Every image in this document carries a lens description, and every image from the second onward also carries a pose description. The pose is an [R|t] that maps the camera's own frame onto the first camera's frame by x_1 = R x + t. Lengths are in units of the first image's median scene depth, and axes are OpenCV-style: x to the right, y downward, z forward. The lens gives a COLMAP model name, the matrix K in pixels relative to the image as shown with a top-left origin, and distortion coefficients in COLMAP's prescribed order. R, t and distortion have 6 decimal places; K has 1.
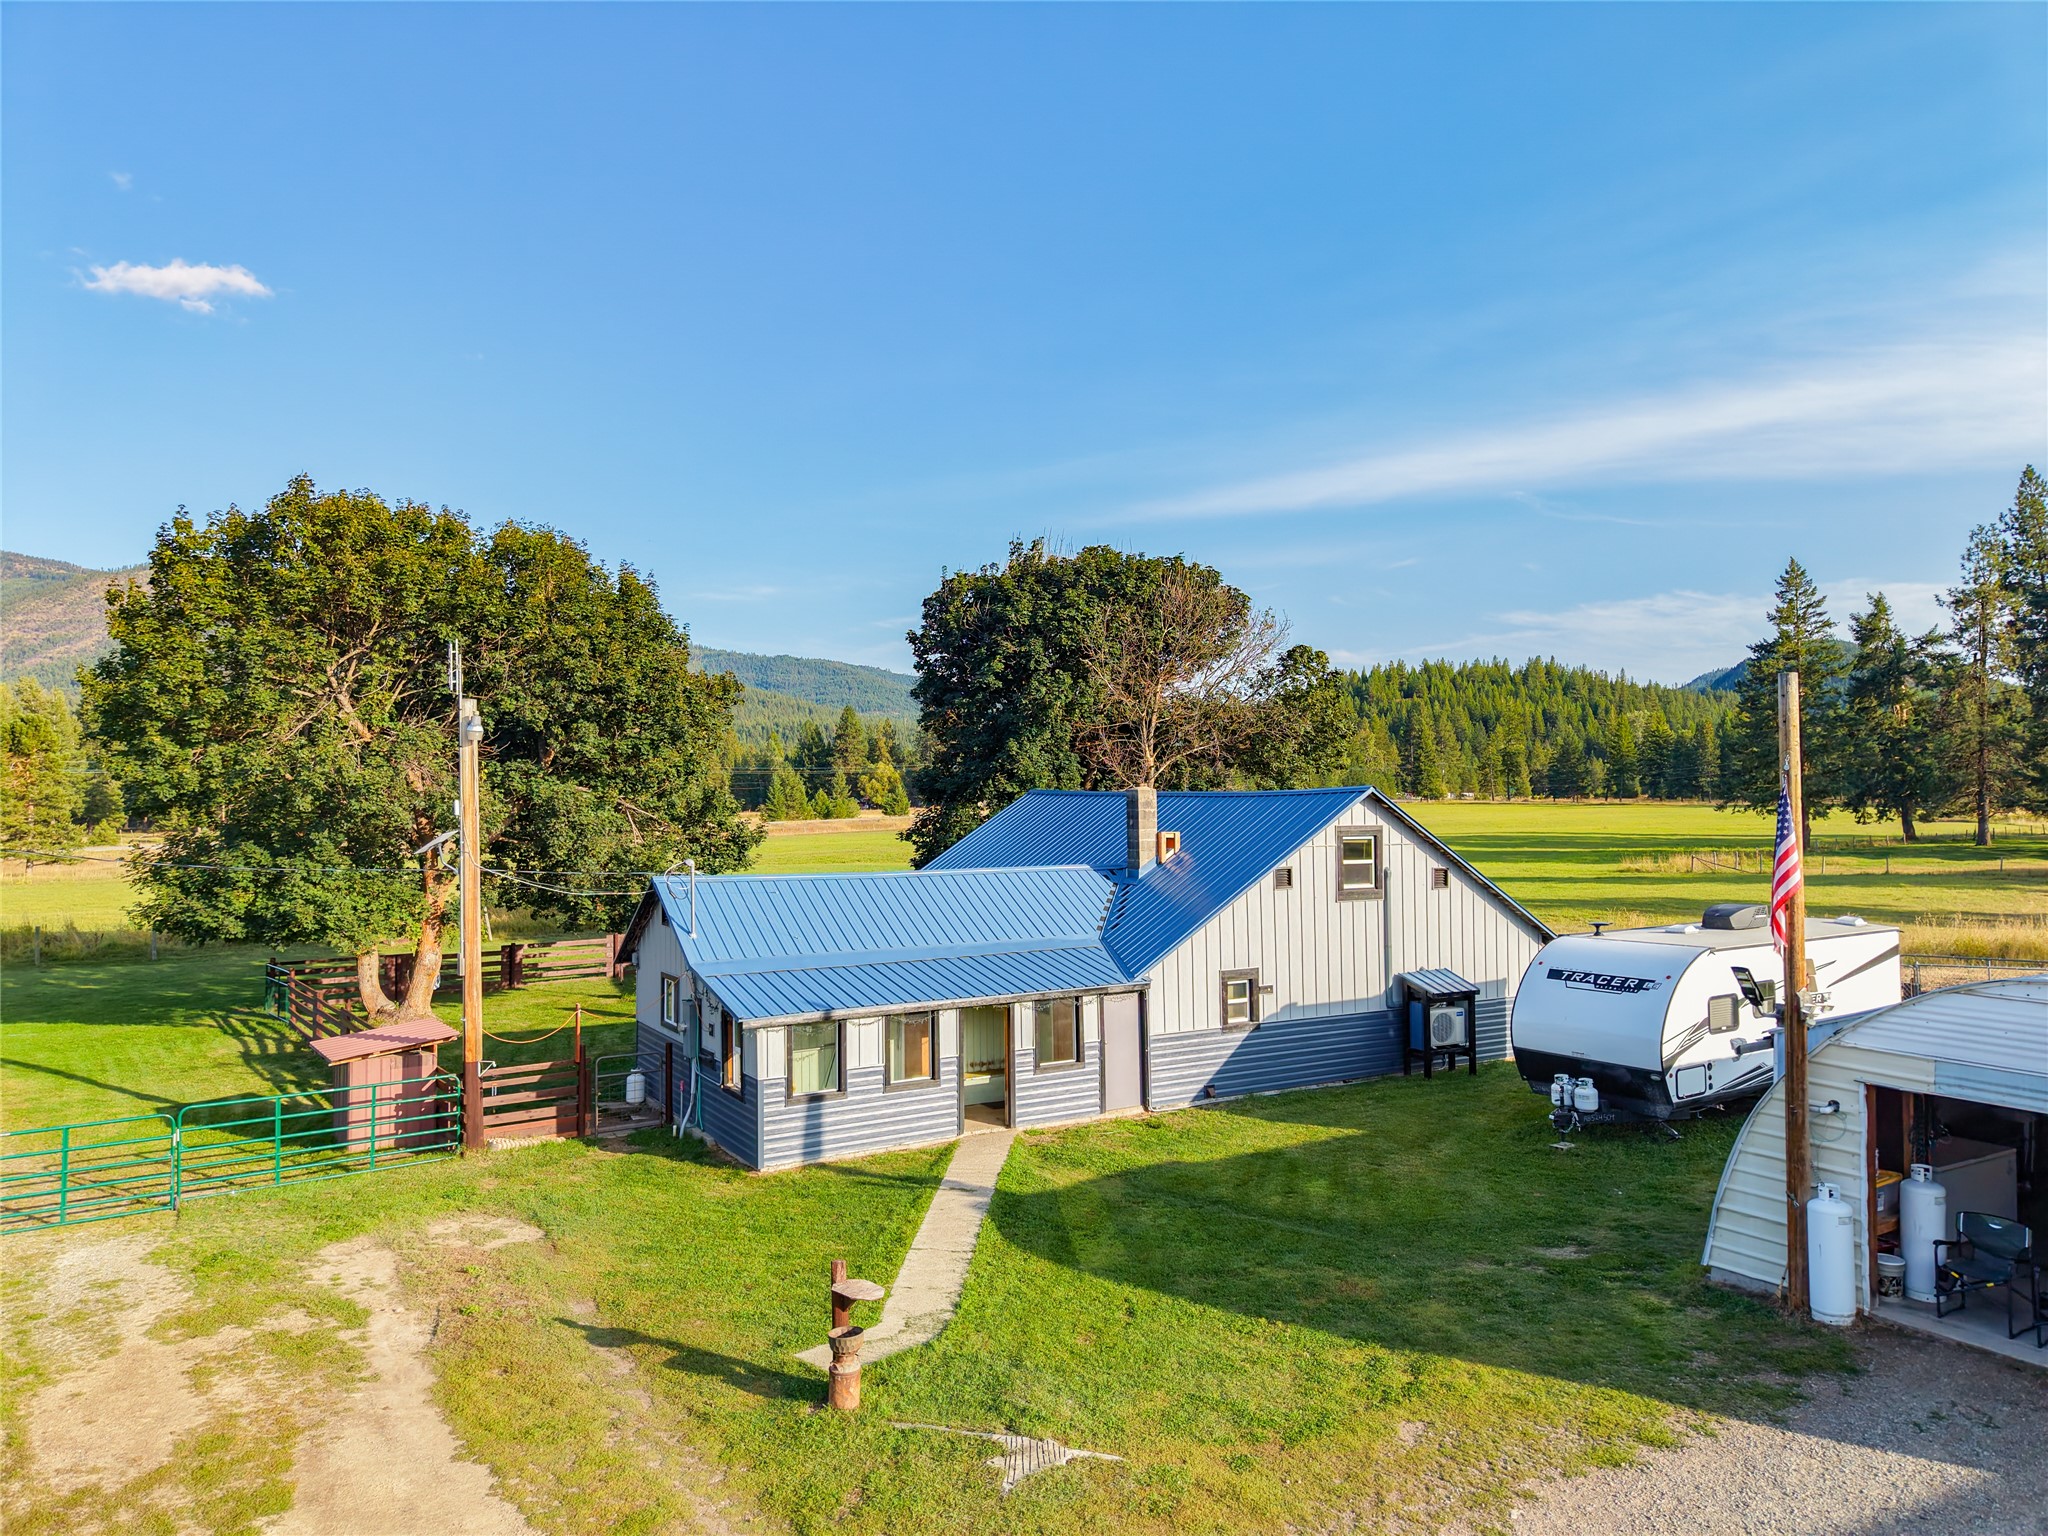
lens RADIAL K [[1374.8, 0, 1026.3], [0, 1374.8, 748.8], [0, 0, 1]] dist [0.044271, -0.044826]
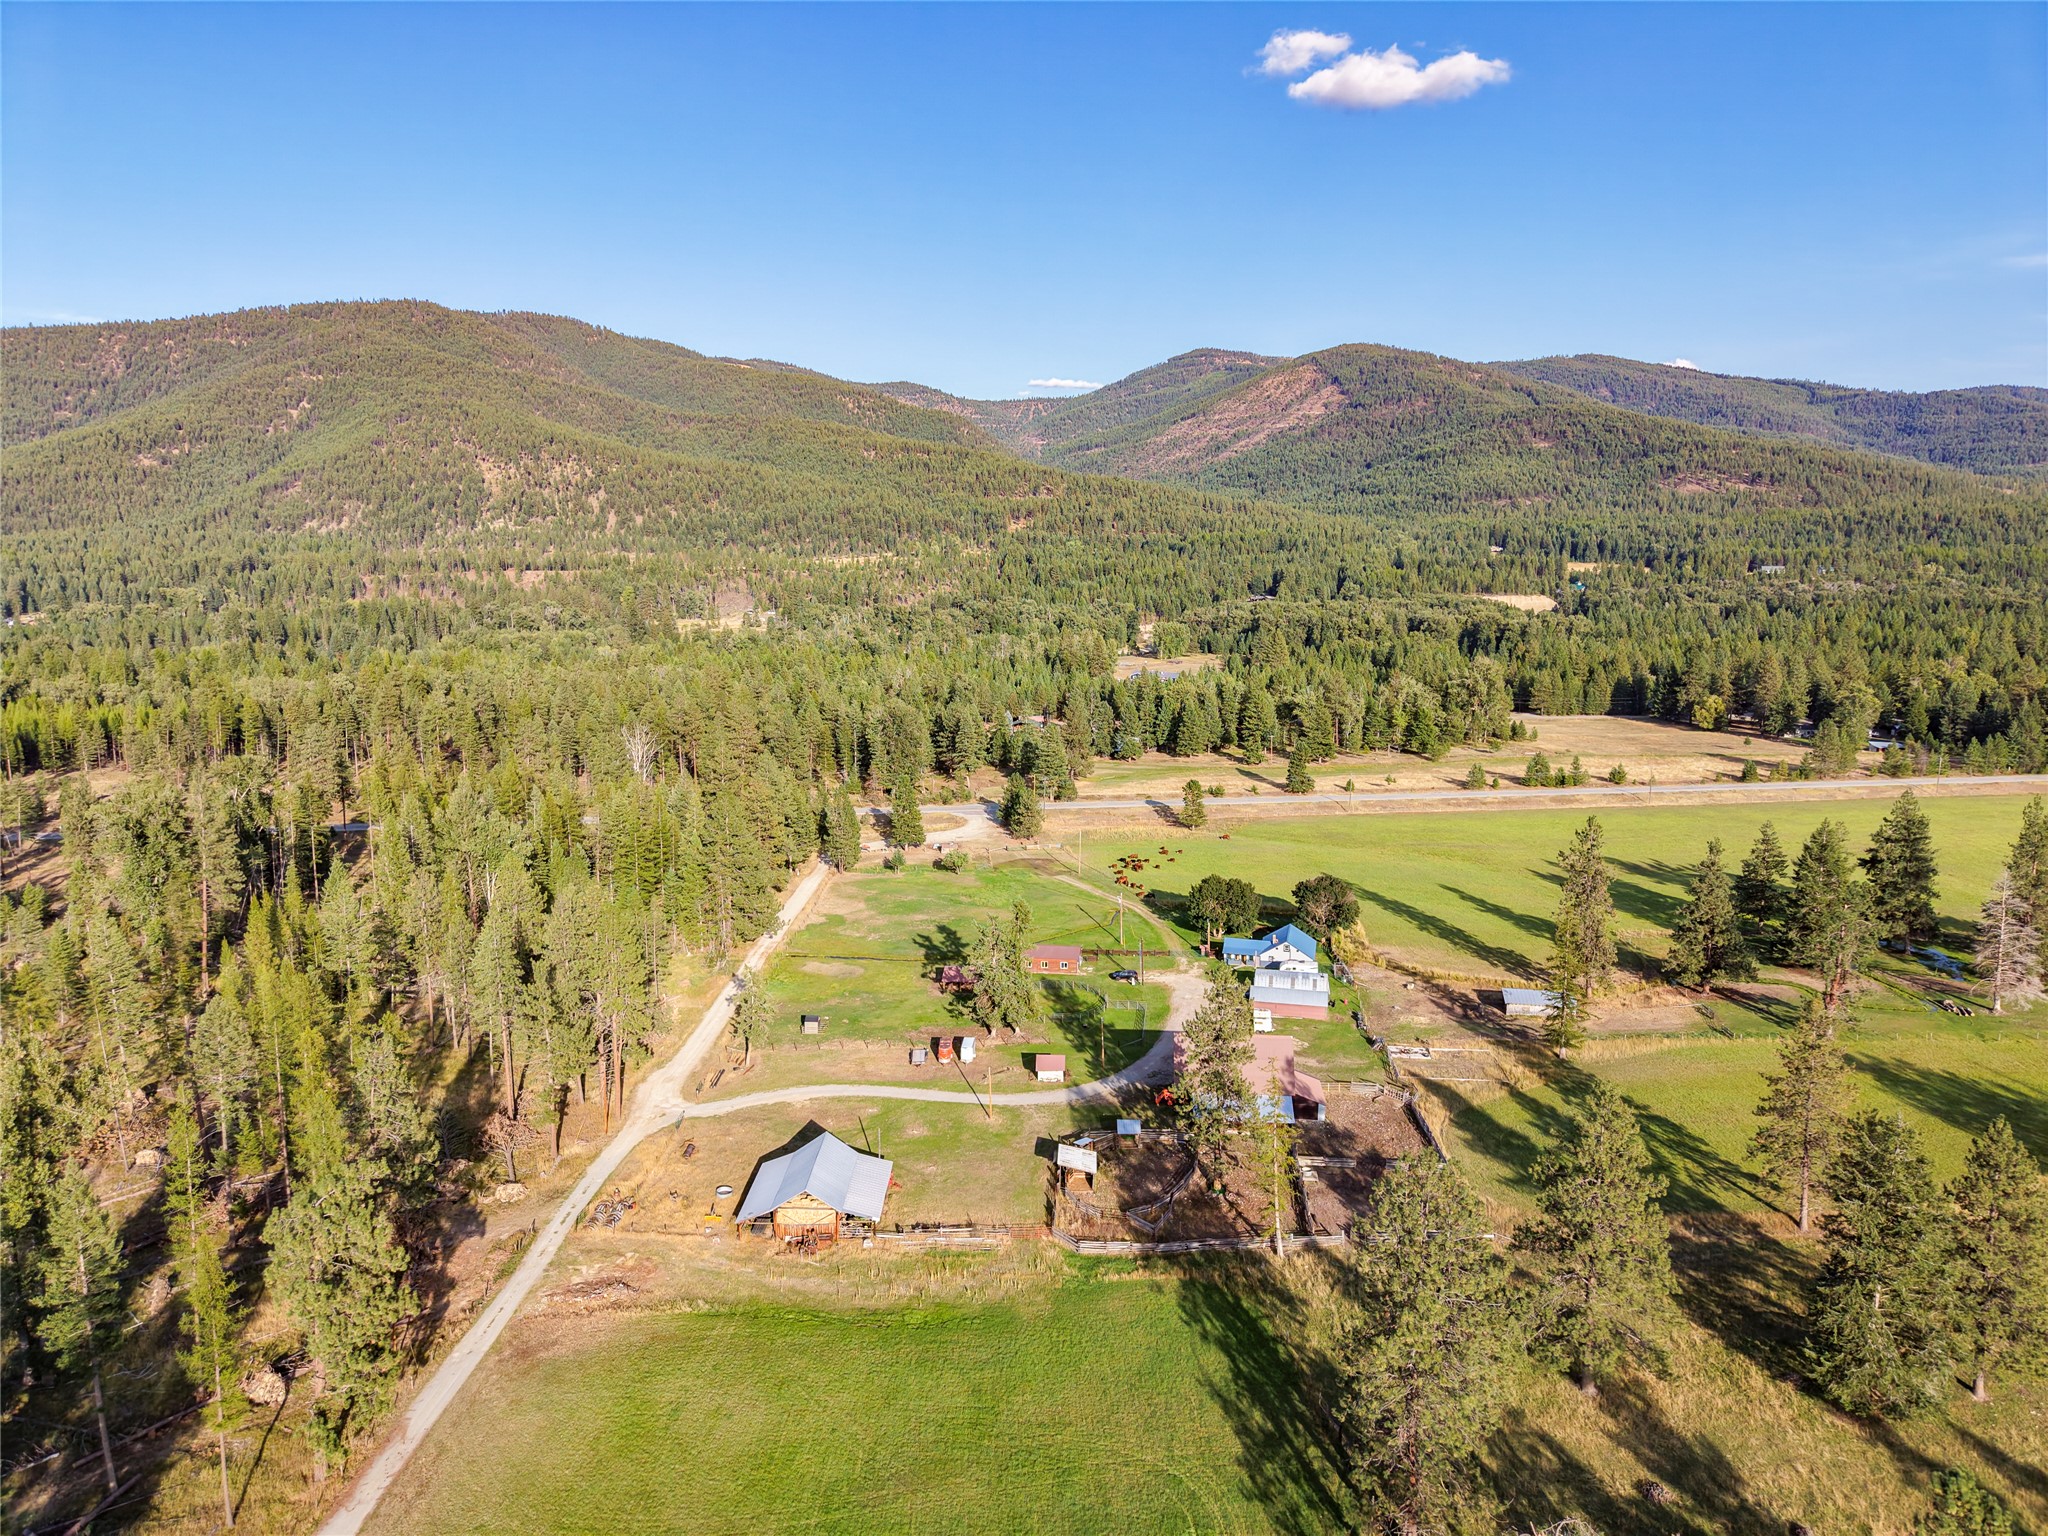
lens RADIAL K [[1374.8, 0, 1032.1], [0, 1374.8, 774.6], [0, 0, 1]] dist [0.044271, -0.044826]
pose [[0.725964, 0.126238, -0.676047, 4.425687], [0.015717, 0.979707, 0.199818, -2.551871], [0.687553, -0.155686, 0.709248, -5.760827]]
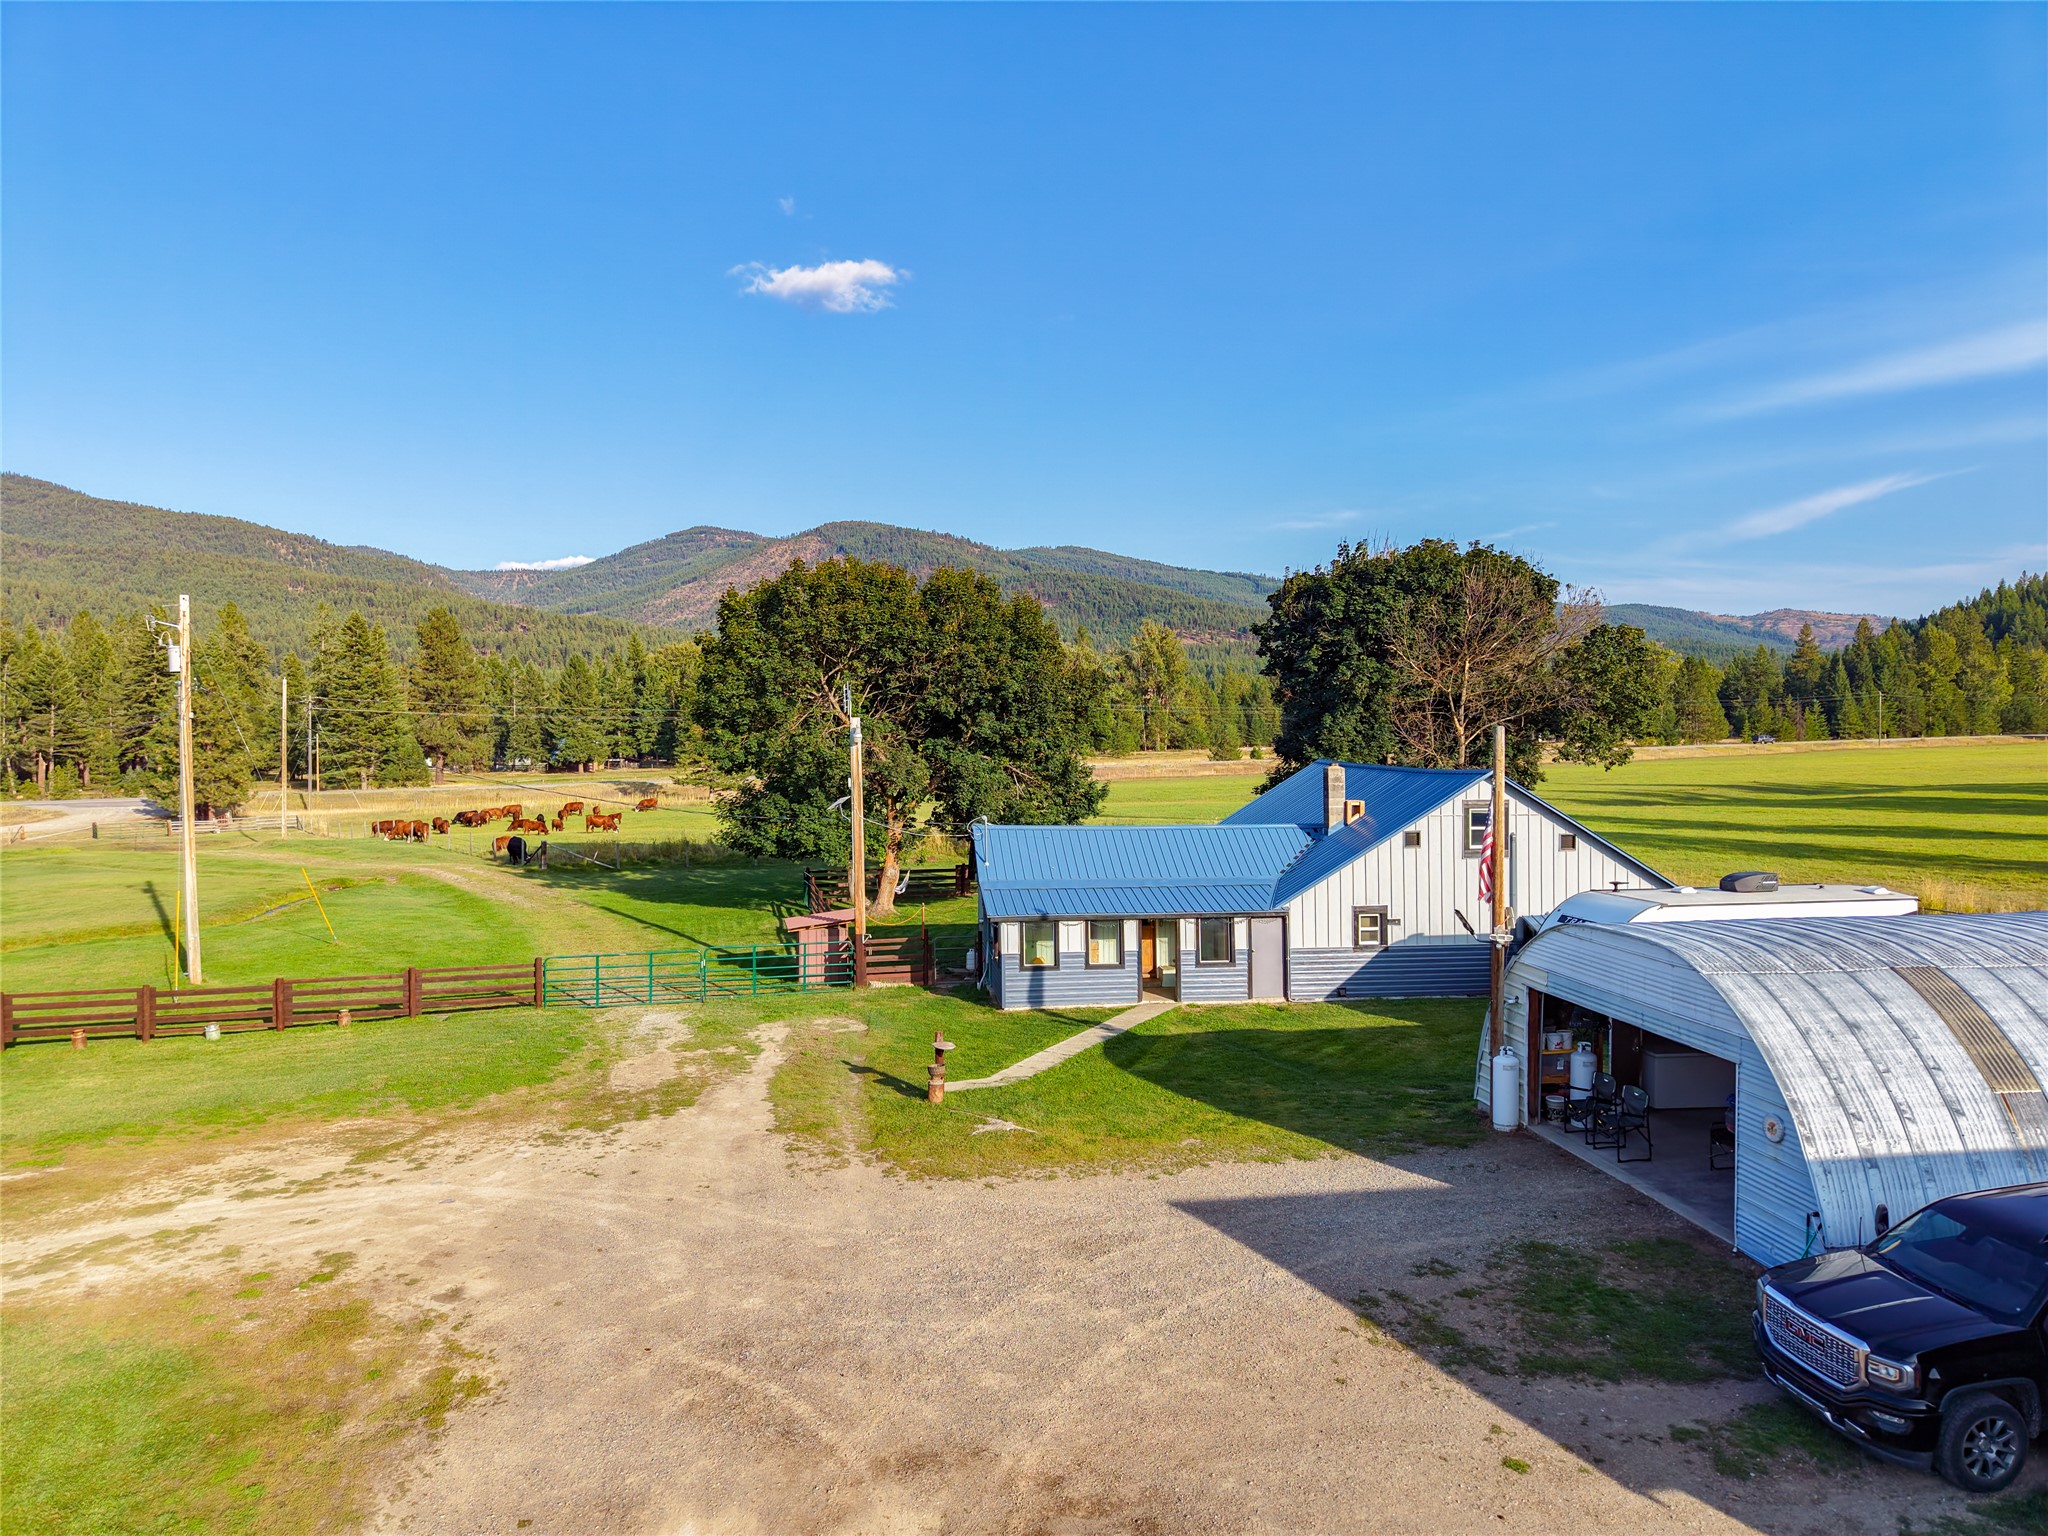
lens RADIAL K [[1374.8, 0, 1020.6], [0, 1374.8, 745.3], [0, 0, 1]] dist [0.044271, -0.044826]
pose [[0.914818, 0.002604, -0.403858, 0.343179], [0.016963, 0.998849, 0.044865, -0.056486], [0.403510, -0.047894, 0.913721, -0.327078]]
